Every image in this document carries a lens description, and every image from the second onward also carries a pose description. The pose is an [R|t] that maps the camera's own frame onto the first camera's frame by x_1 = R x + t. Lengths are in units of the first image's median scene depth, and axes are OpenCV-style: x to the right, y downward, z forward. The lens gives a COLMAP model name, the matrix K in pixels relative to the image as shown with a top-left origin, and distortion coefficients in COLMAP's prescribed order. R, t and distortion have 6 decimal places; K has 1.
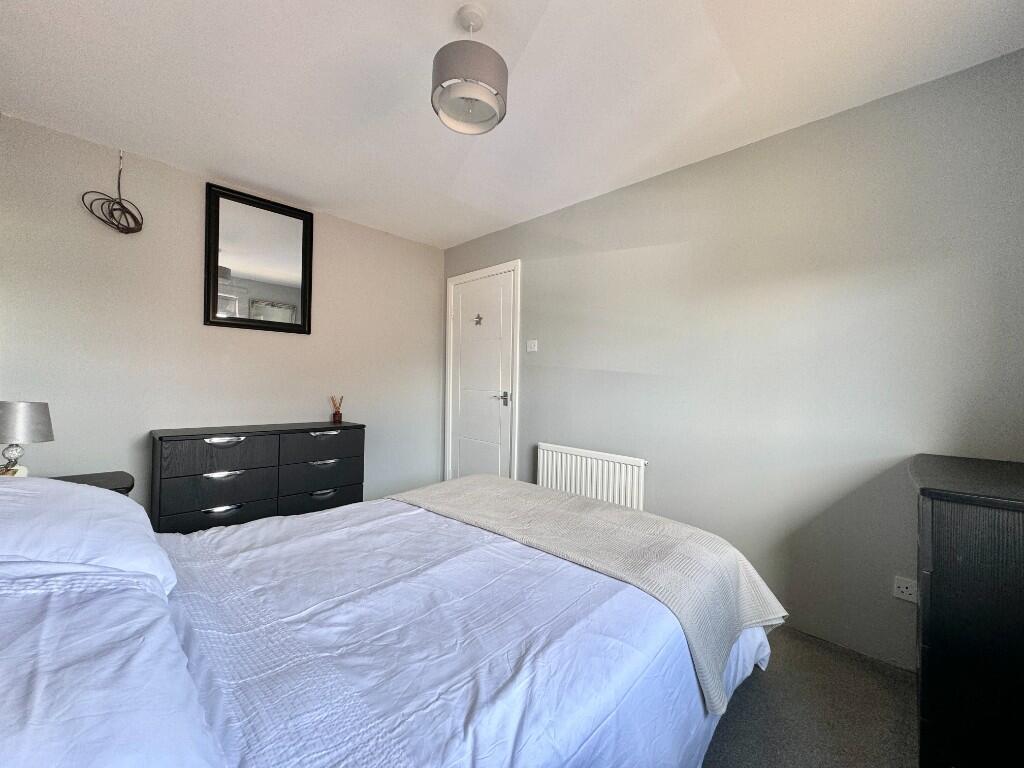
lens RADIAL K [[408.2, 0, 512.0], [0, 408.2, 384.0], [0, 0, 1]] dist [-0.001070, 0.000222]
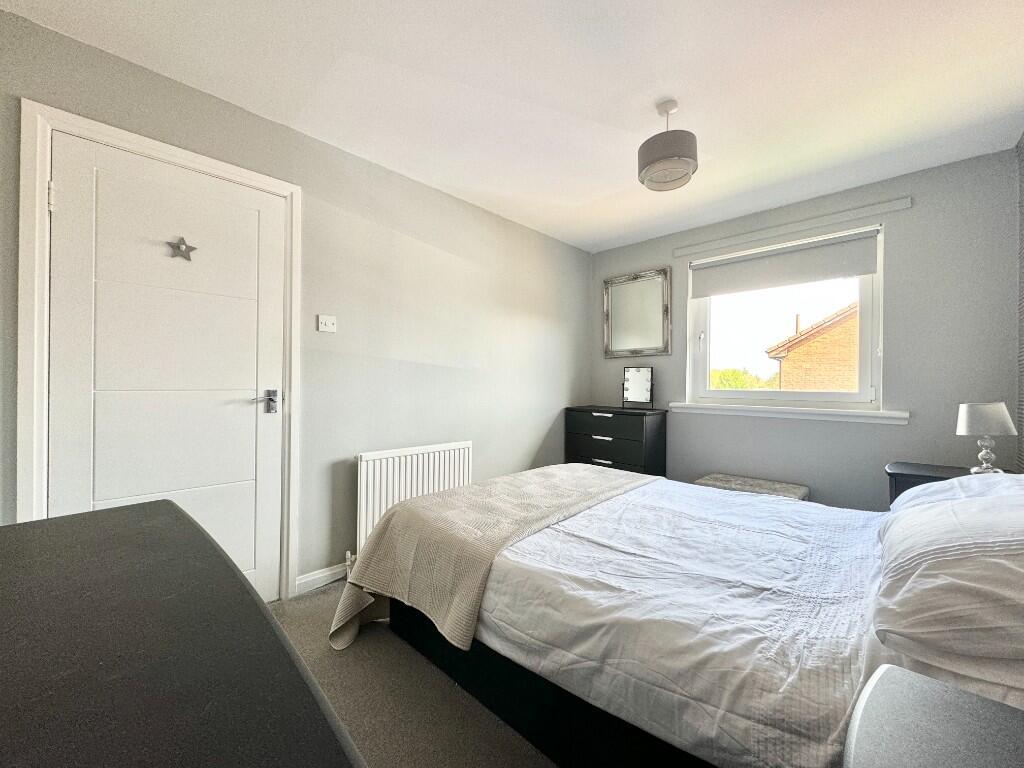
lens RADIAL K [[408.2, 0, 512.0], [0, 408.2, 384.0], [0, 0, 1]] dist [-0.001070, 0.000222]
pose [[0.005880, -0.021952, 0.999742, -0.720072], [-0.002189, 0.999756, 0.021966, -0.004563], [-0.999980, -0.002317, 0.005830, 0.734161]]
